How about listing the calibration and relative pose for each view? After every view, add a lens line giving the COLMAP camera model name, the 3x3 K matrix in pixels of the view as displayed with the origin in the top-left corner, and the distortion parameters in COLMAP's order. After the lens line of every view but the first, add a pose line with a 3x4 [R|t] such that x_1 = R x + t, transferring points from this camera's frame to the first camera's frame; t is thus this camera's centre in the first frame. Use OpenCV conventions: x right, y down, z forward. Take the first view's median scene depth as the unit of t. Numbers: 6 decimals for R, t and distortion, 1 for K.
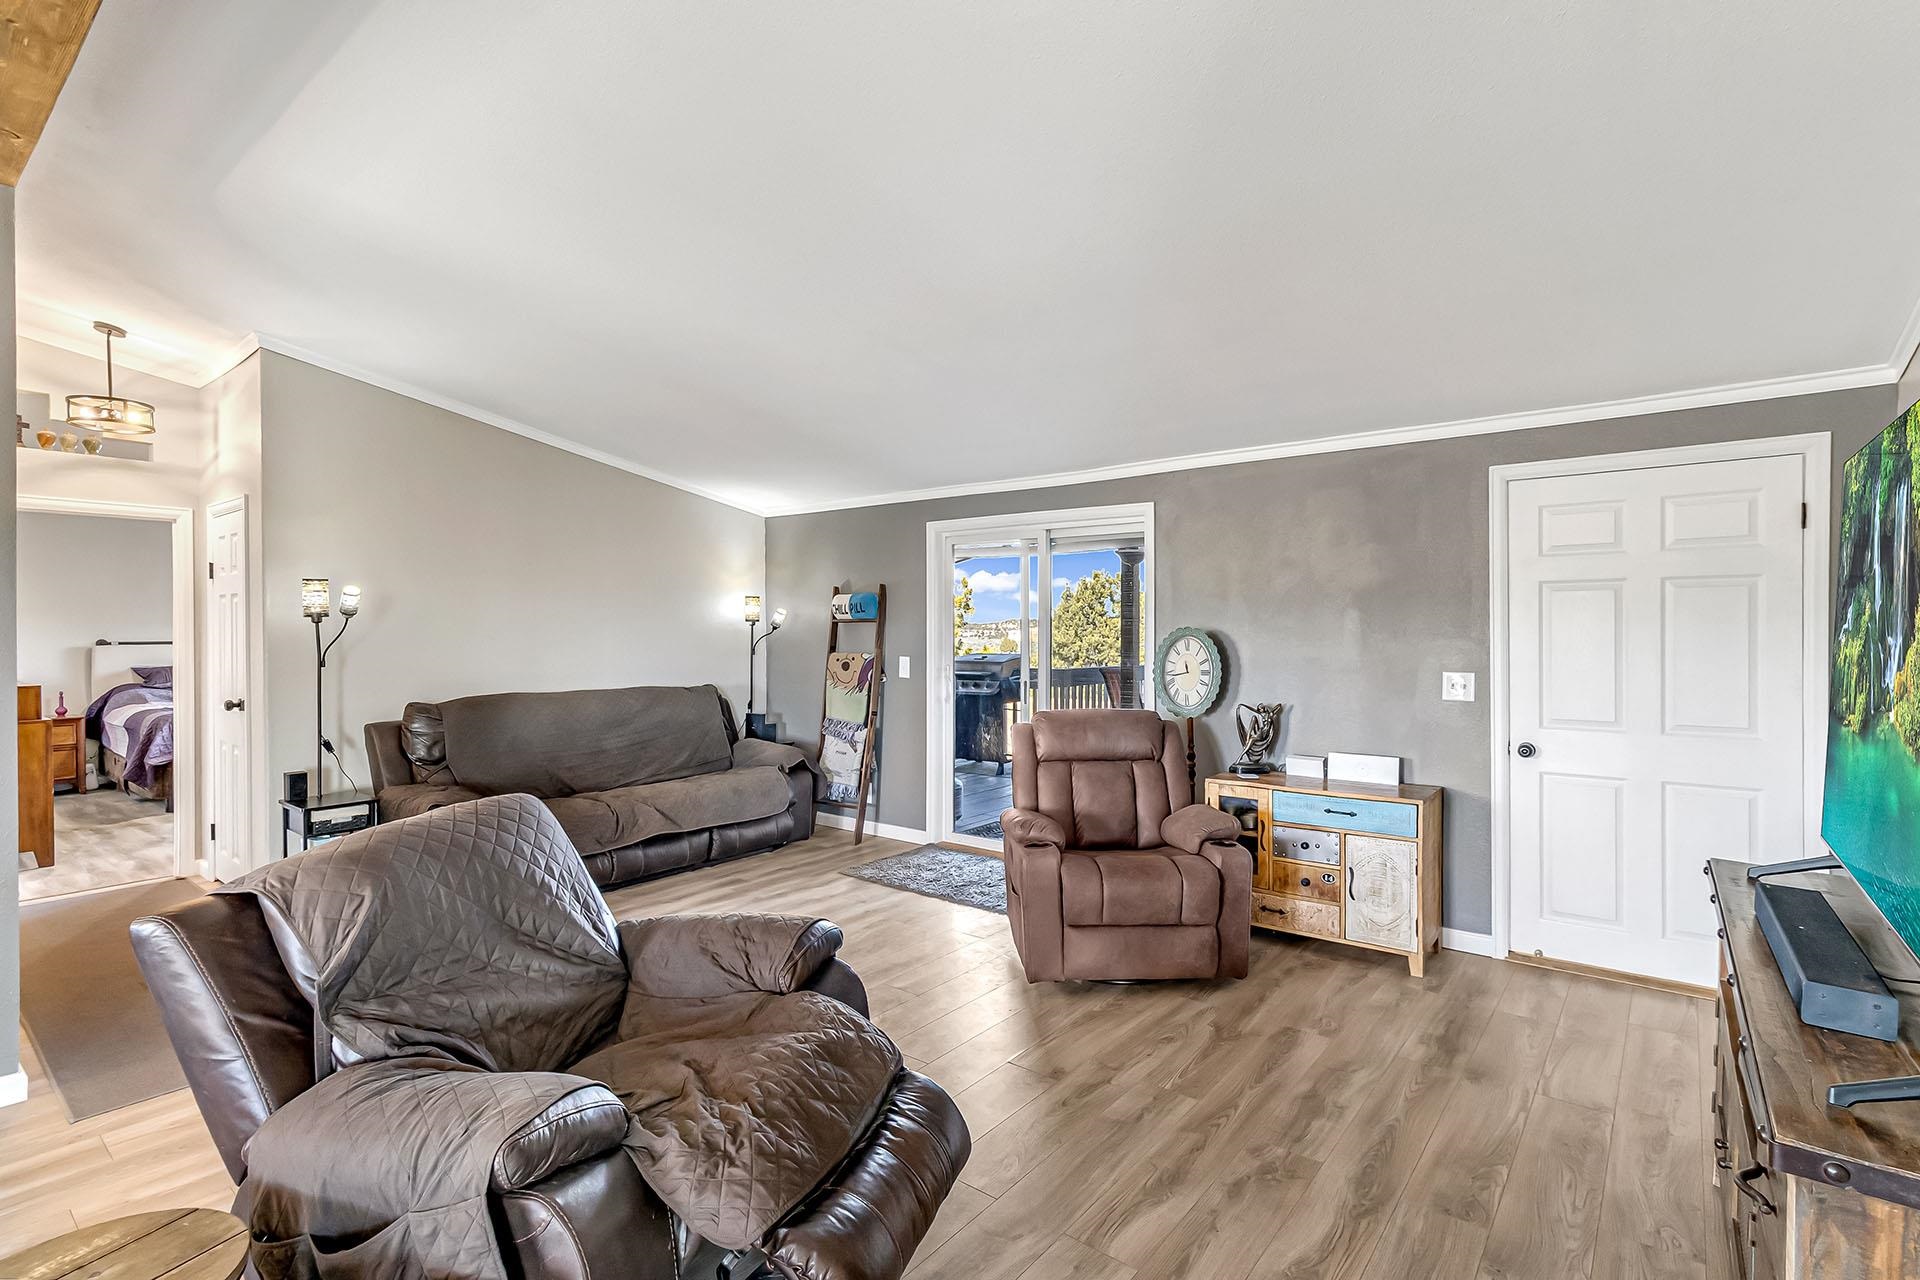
lens RADIAL K [[897.5, 0, 987.9], [0, 897.5, 621.5], [0, 0, 1]] dist [-0.000185, -0.000425]
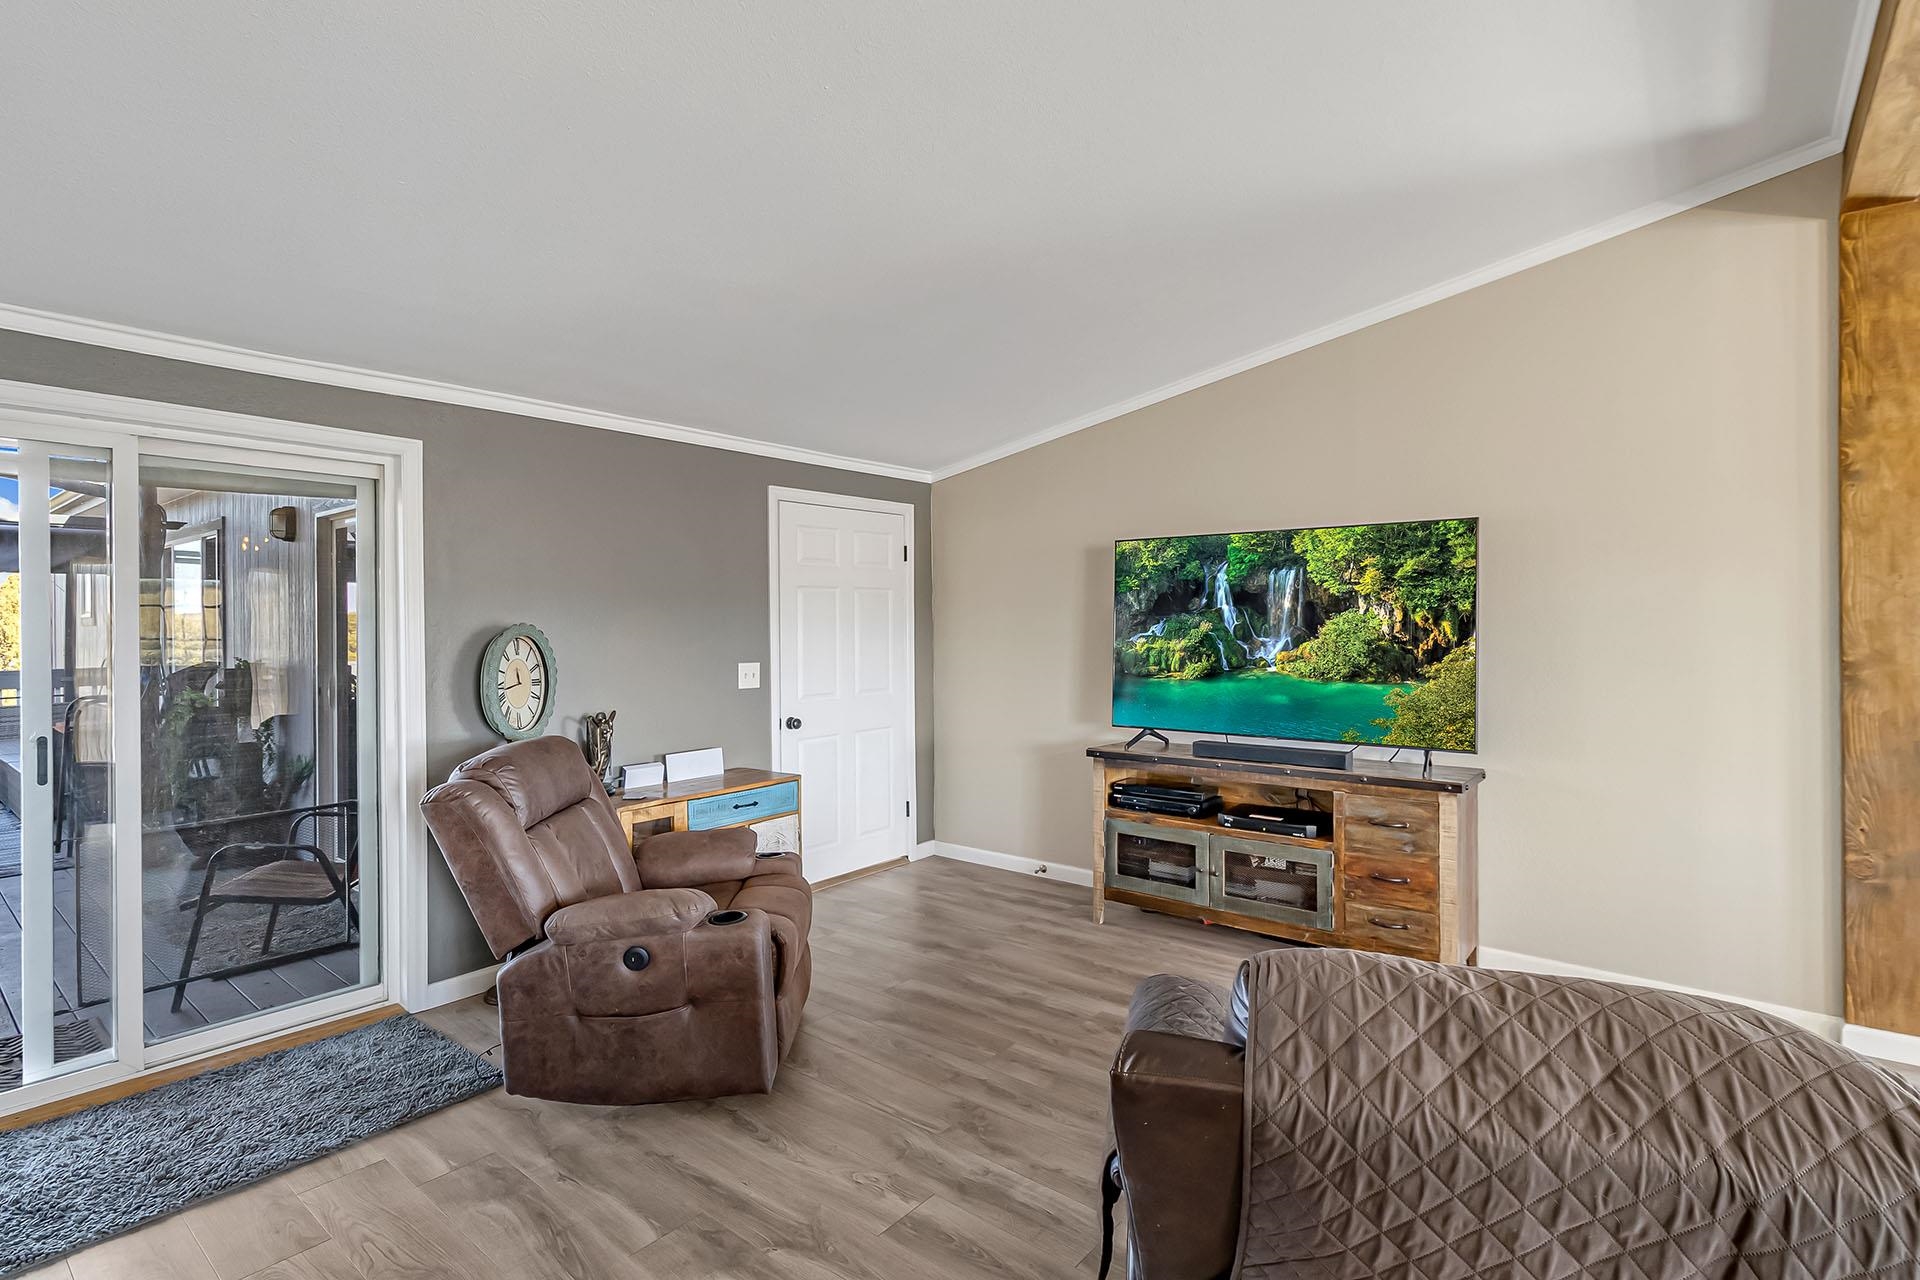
lens RADIAL K [[897.5, 0, 987.9], [0, 897.5, 621.5], [0, 0, 1]] dist [-0.000185, -0.000425]
pose [[0.030855, 0.002562, 0.999521, -0.664581], [0.001890, 0.999995, -0.002622, 0.009292], [-0.999522, 0.001970, 0.030850, 0.752305]]
